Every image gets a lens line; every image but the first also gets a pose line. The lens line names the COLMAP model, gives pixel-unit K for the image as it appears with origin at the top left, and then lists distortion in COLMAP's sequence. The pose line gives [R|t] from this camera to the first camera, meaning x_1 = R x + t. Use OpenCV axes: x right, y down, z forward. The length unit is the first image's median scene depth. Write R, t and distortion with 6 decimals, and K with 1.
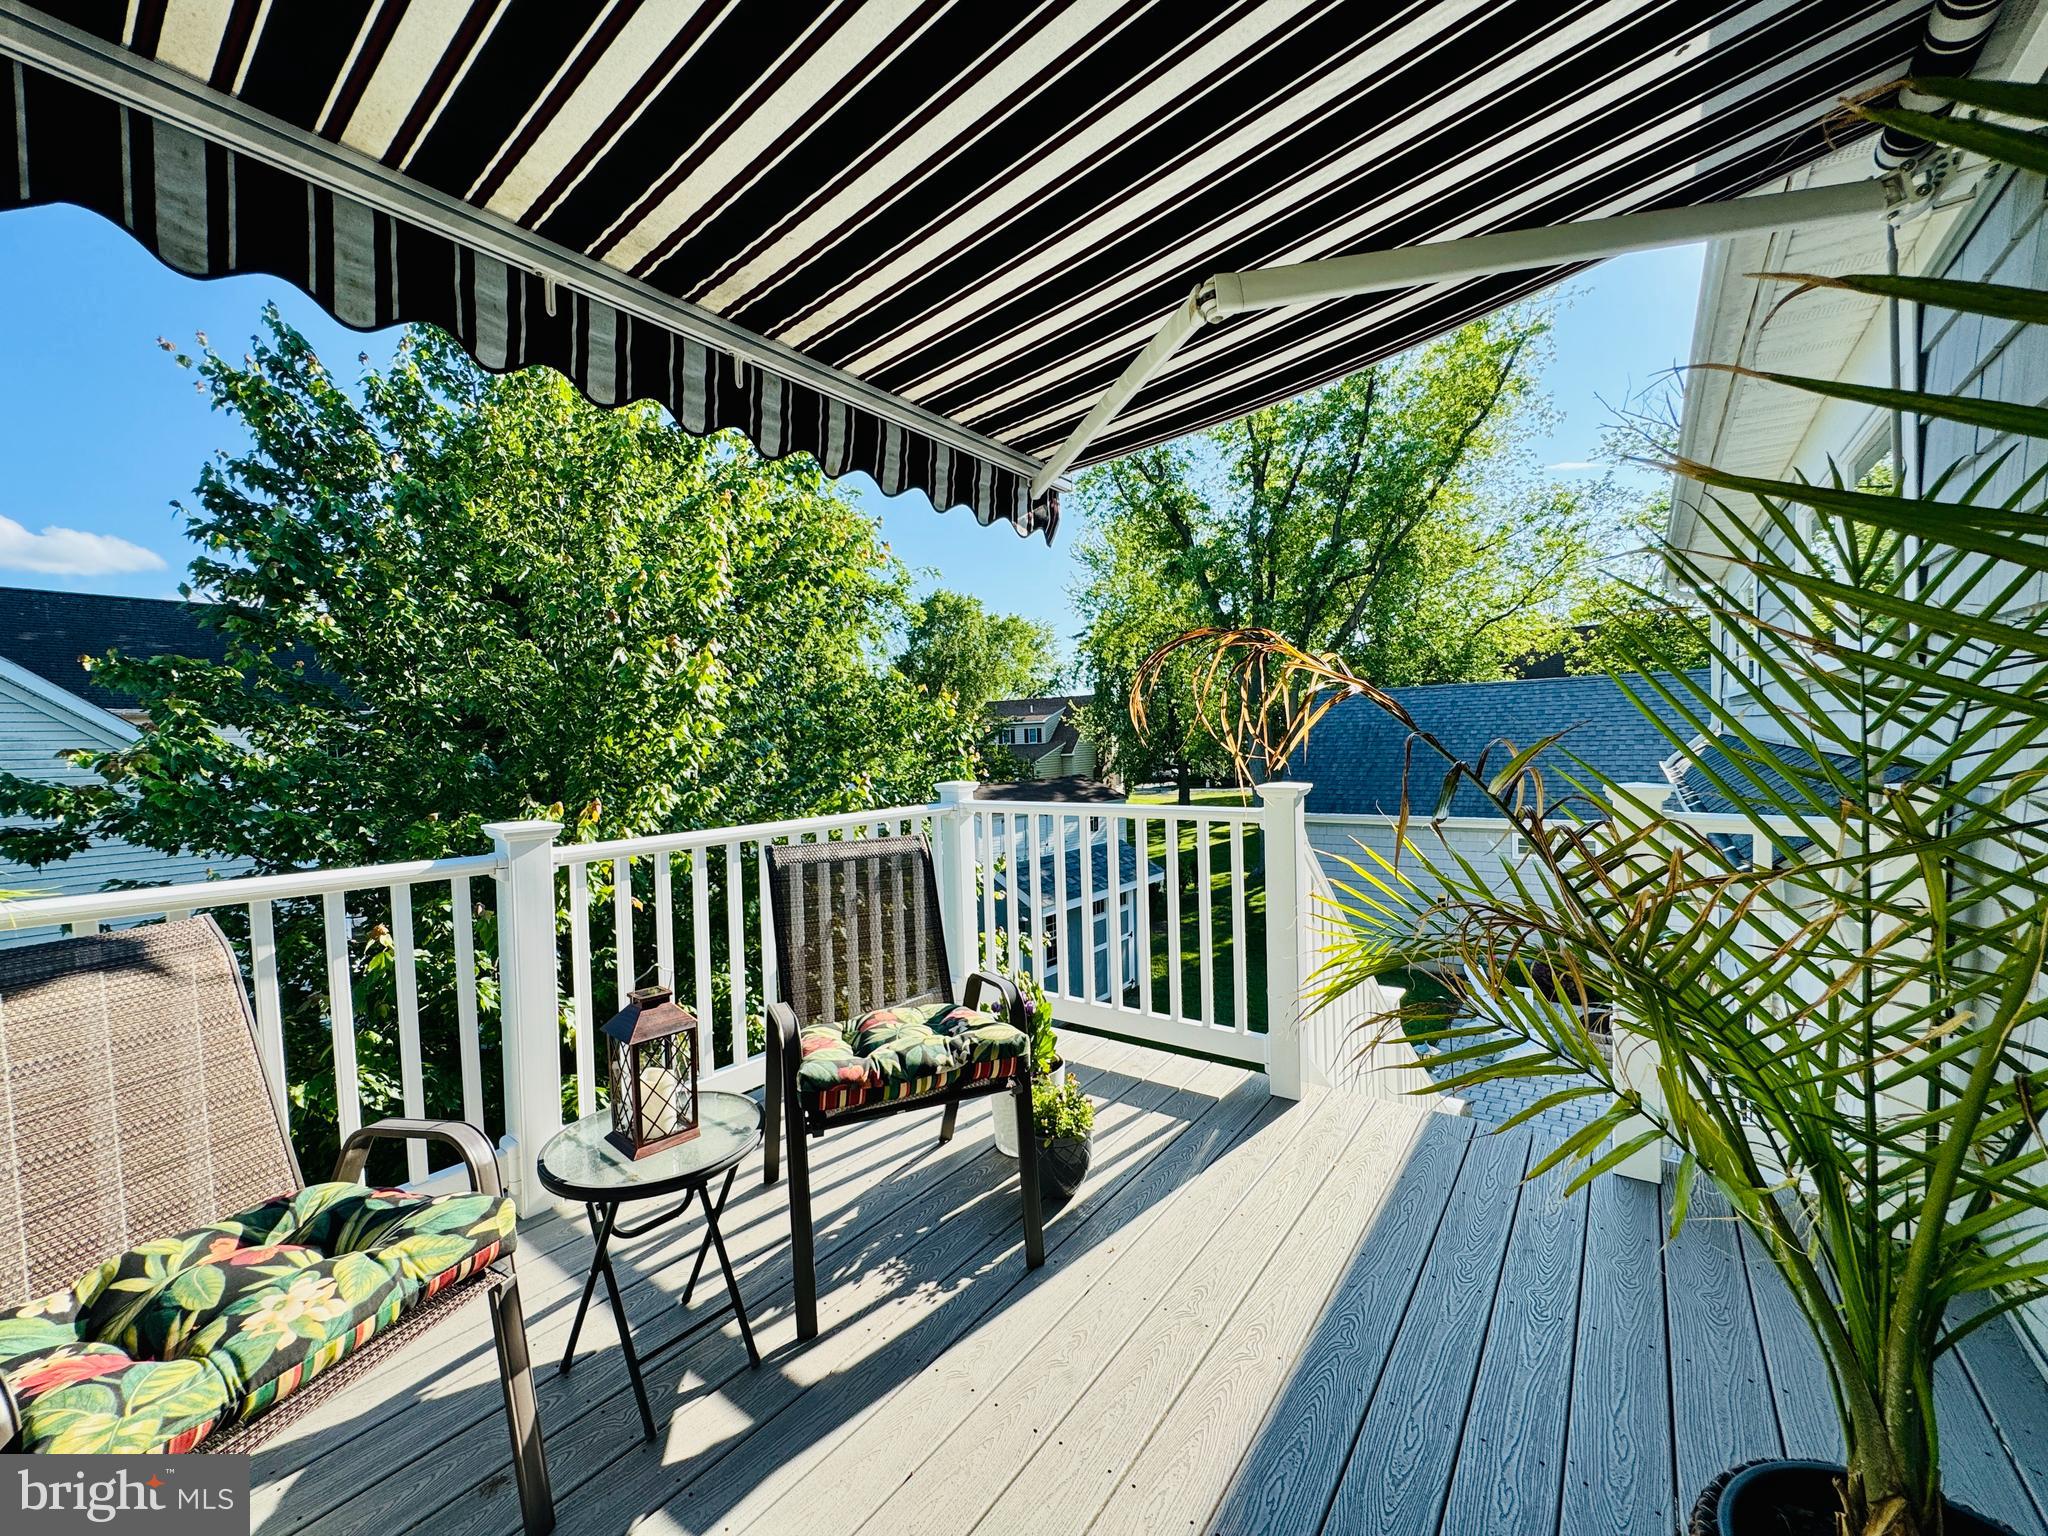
lens RADIAL K [[825.2, 0, 1026.0], [0, 825.2, 762.2], [0, 0, 1]] dist [0.003343, 0.000285]
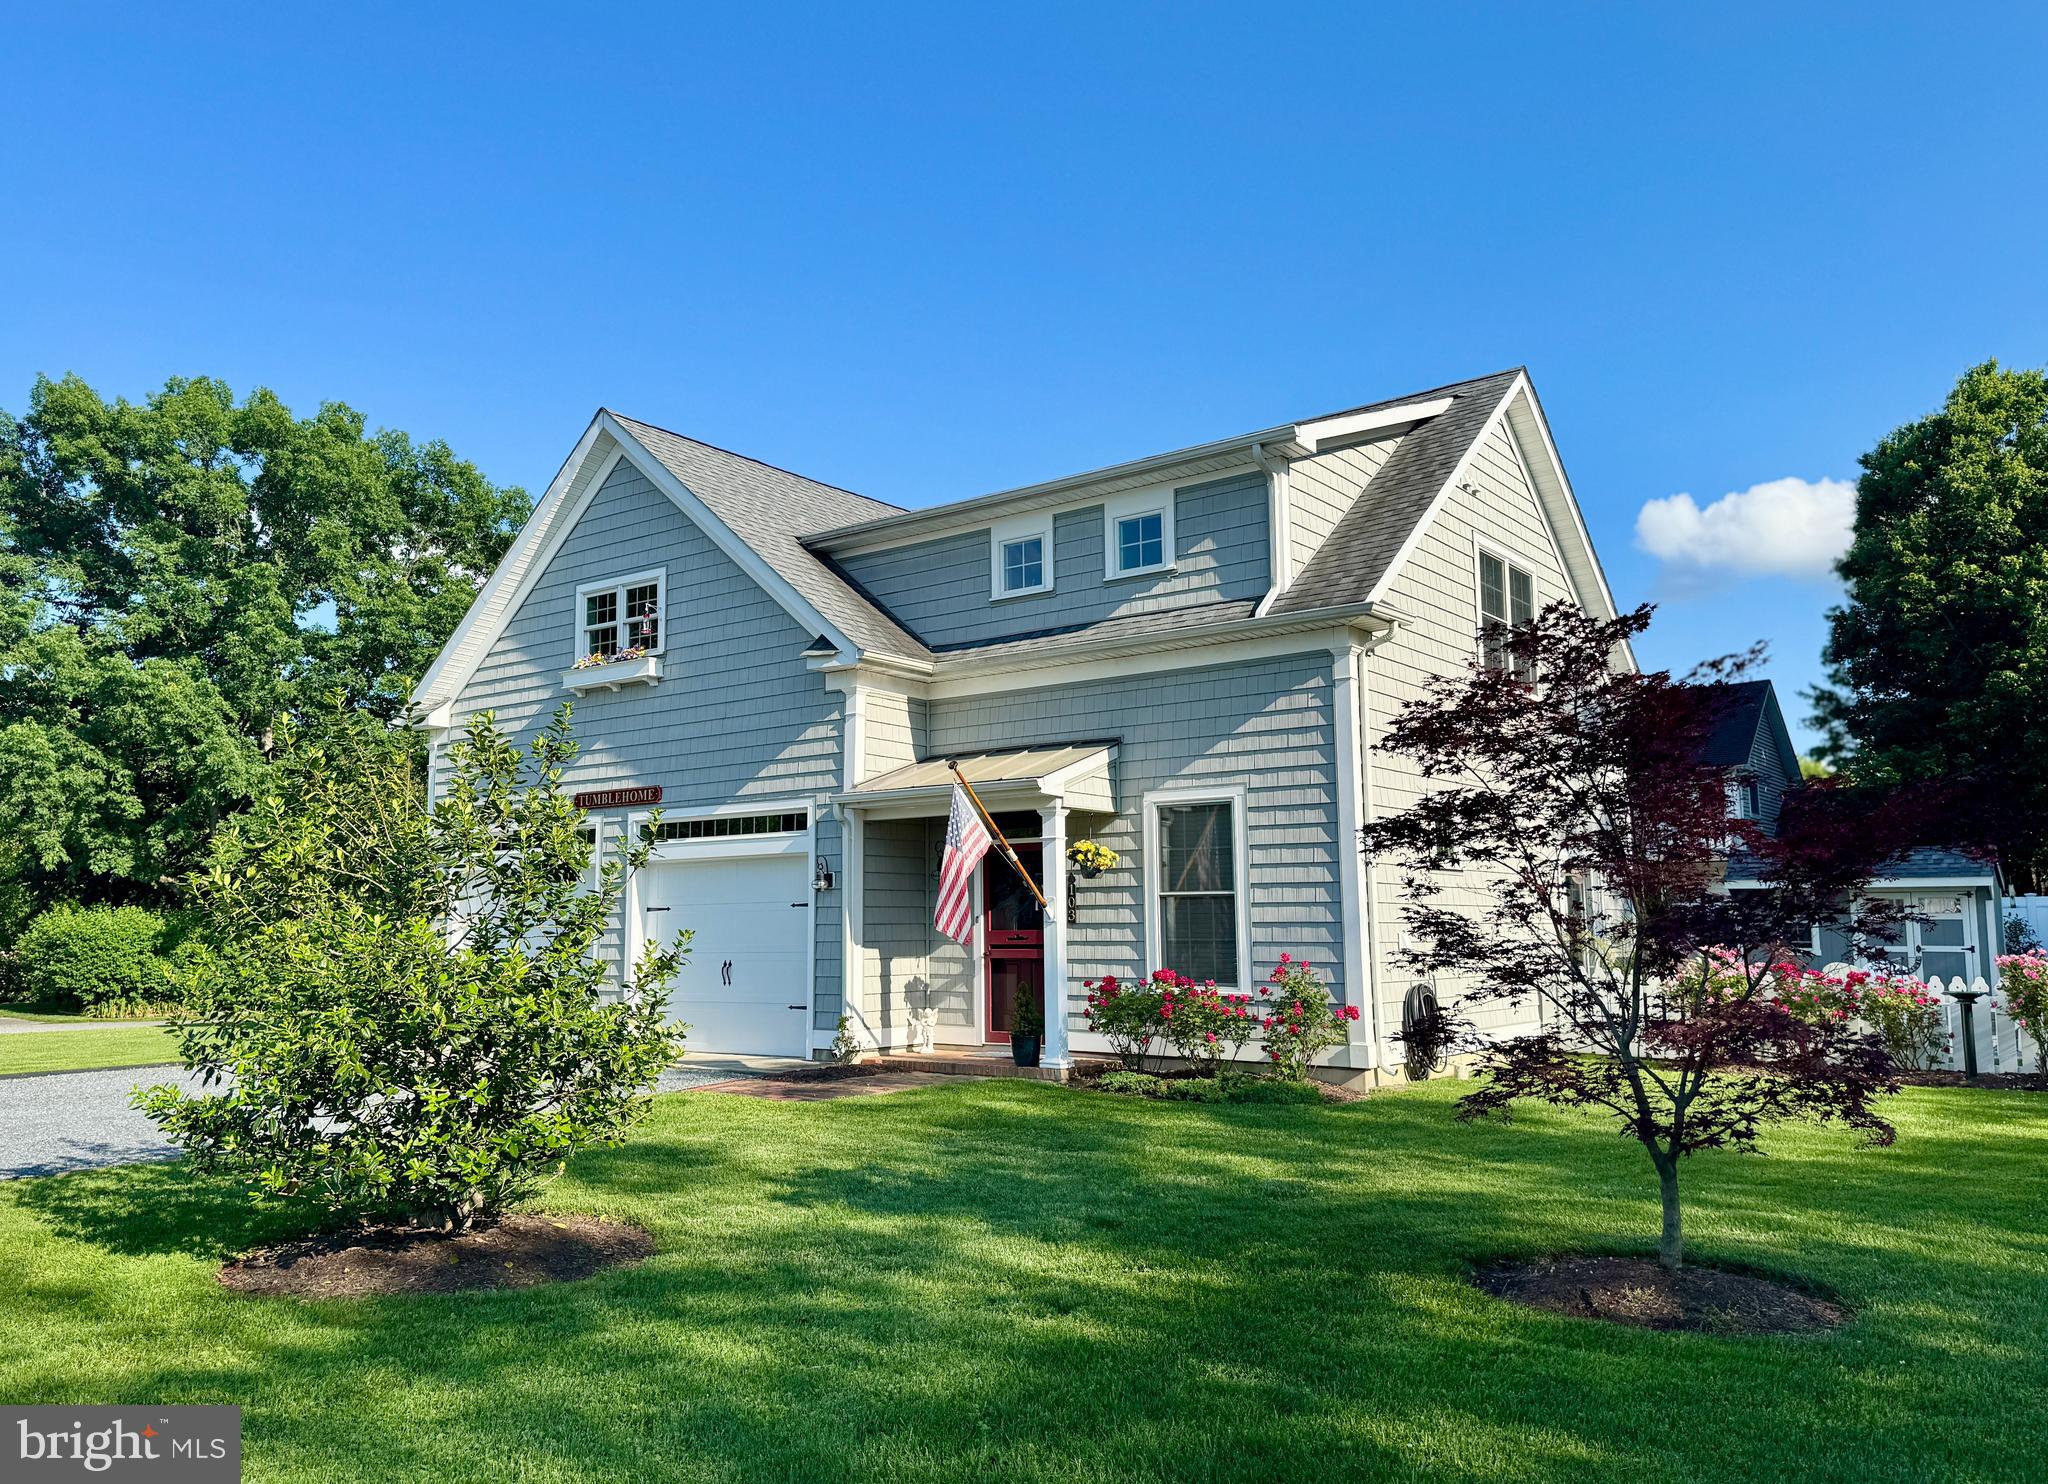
lens RADIAL K [[1563.5, 0, 965.1], [0, 1563.5, 742.0], [0, 0, 1]] dist [0.009898, -0.005693]
pose [[-0.026480, -0.095799, -0.995048, 0.955145], [-0.020866, 0.995234, -0.095262, 0.090761], [0.999432, 0.018240, -0.028353, -0.002875]]
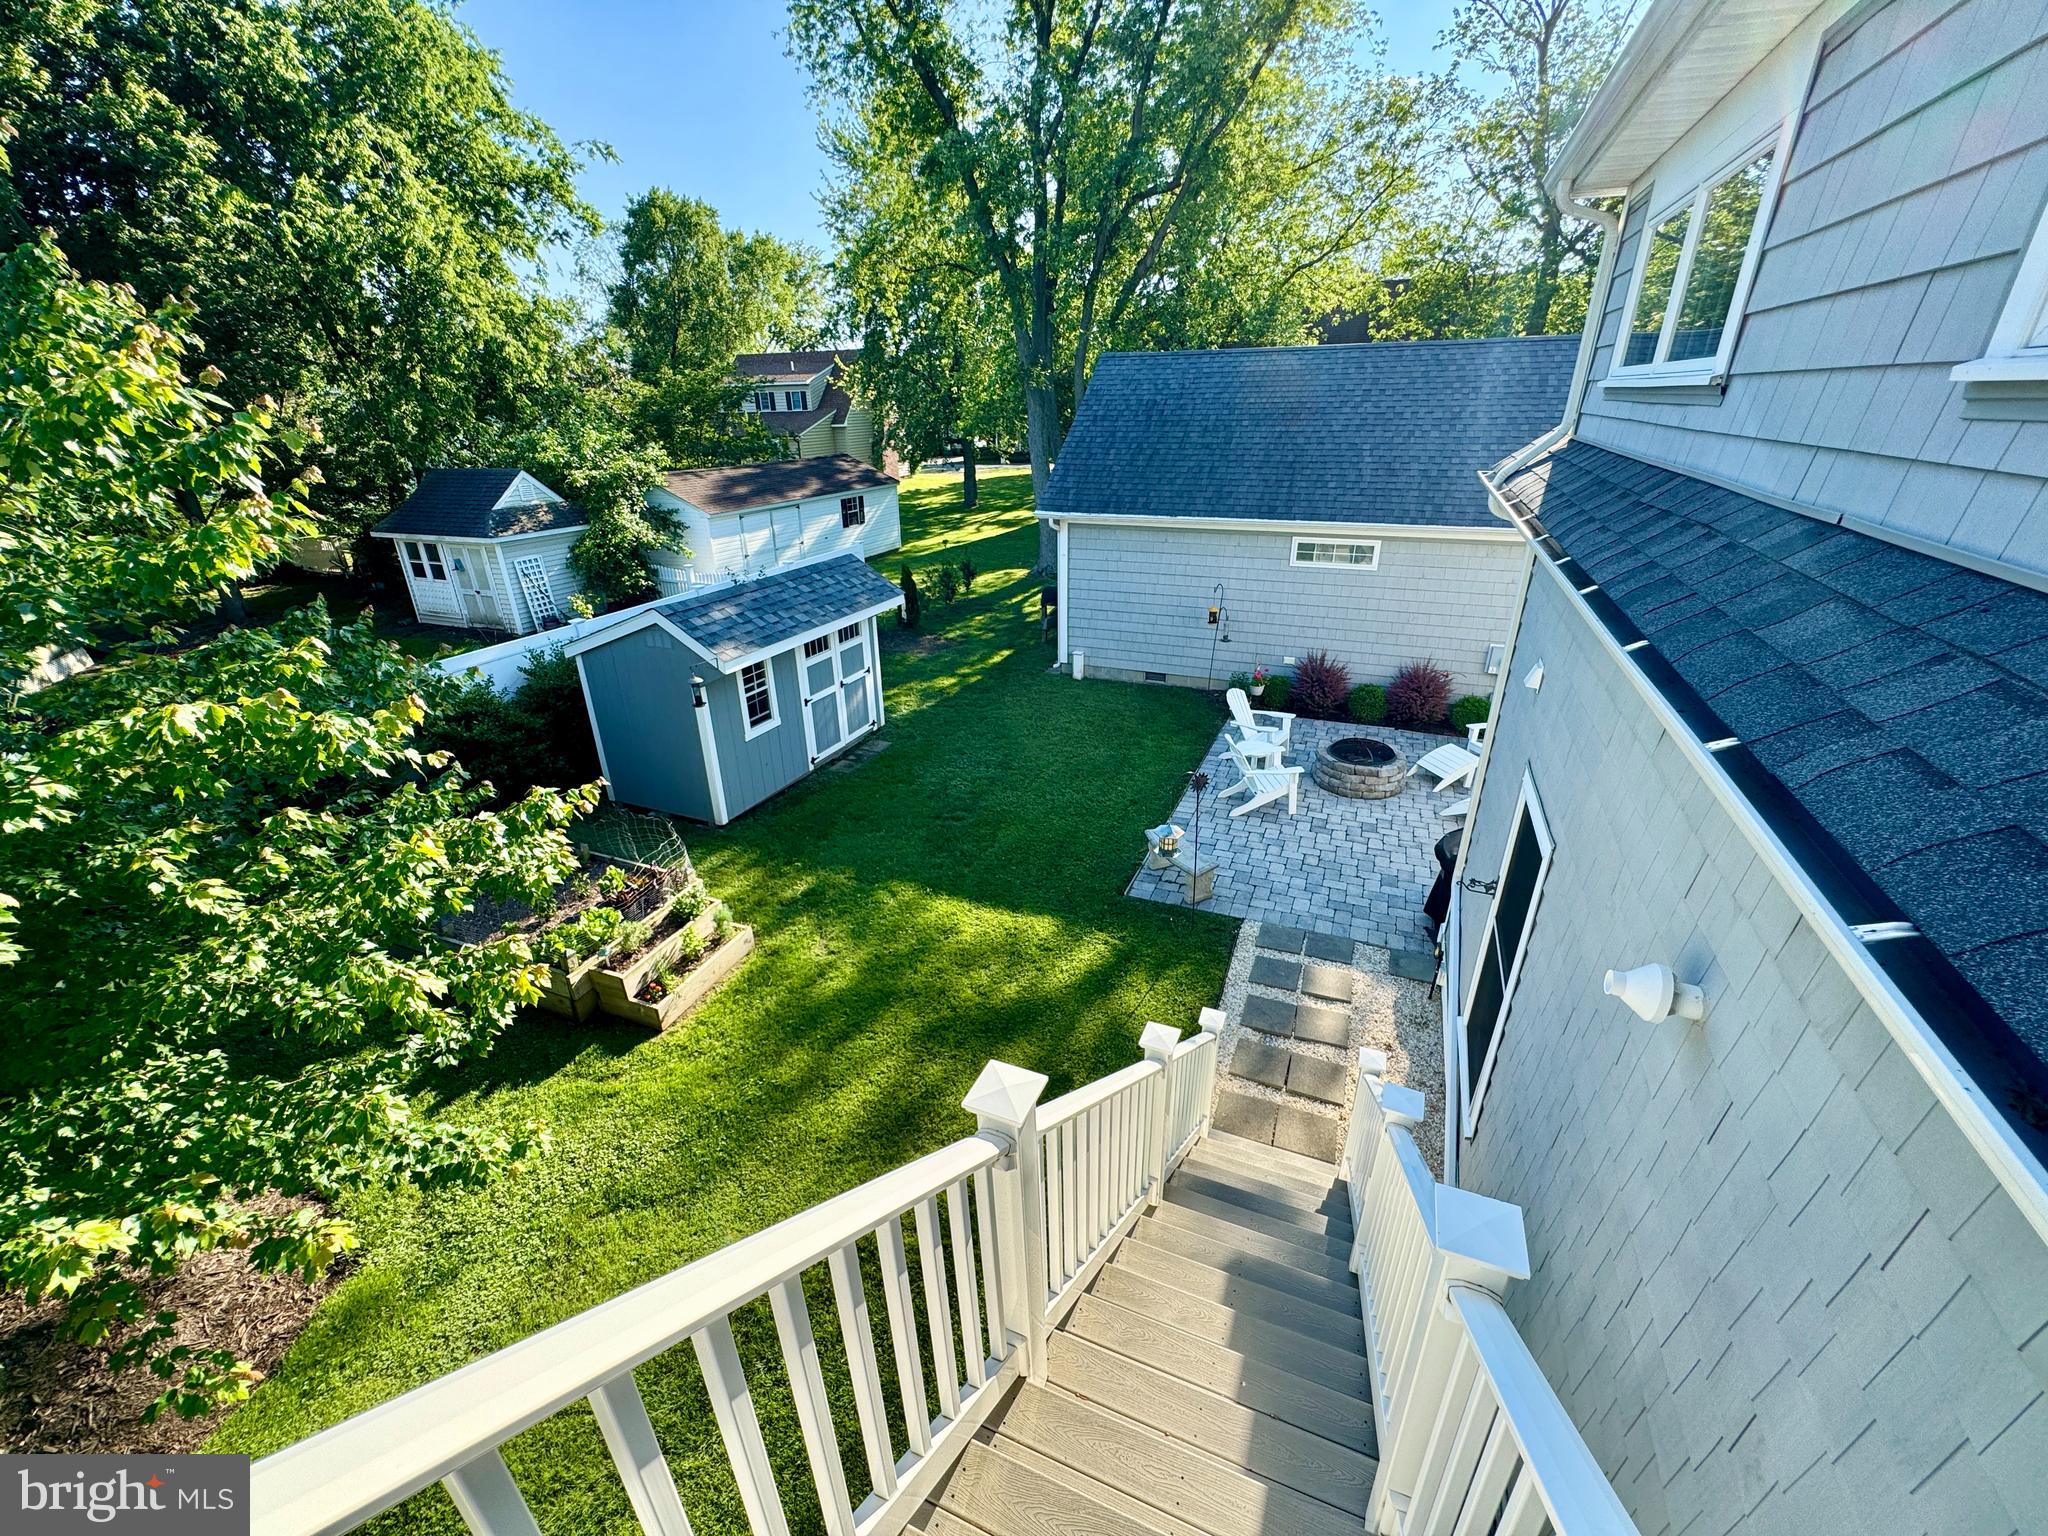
lens RADIAL K [[825.2, 0, 1026.0], [0, 825.2, 762.2], [0, 0, 1]] dist [0.003343, 0.000285]
pose [[0.973074, -0.080500, 0.215980, 0.050141], [-0.005813, 0.928162, 0.372131, -0.009533], [-0.230421, -0.363367, 0.902702, 0.091093]]
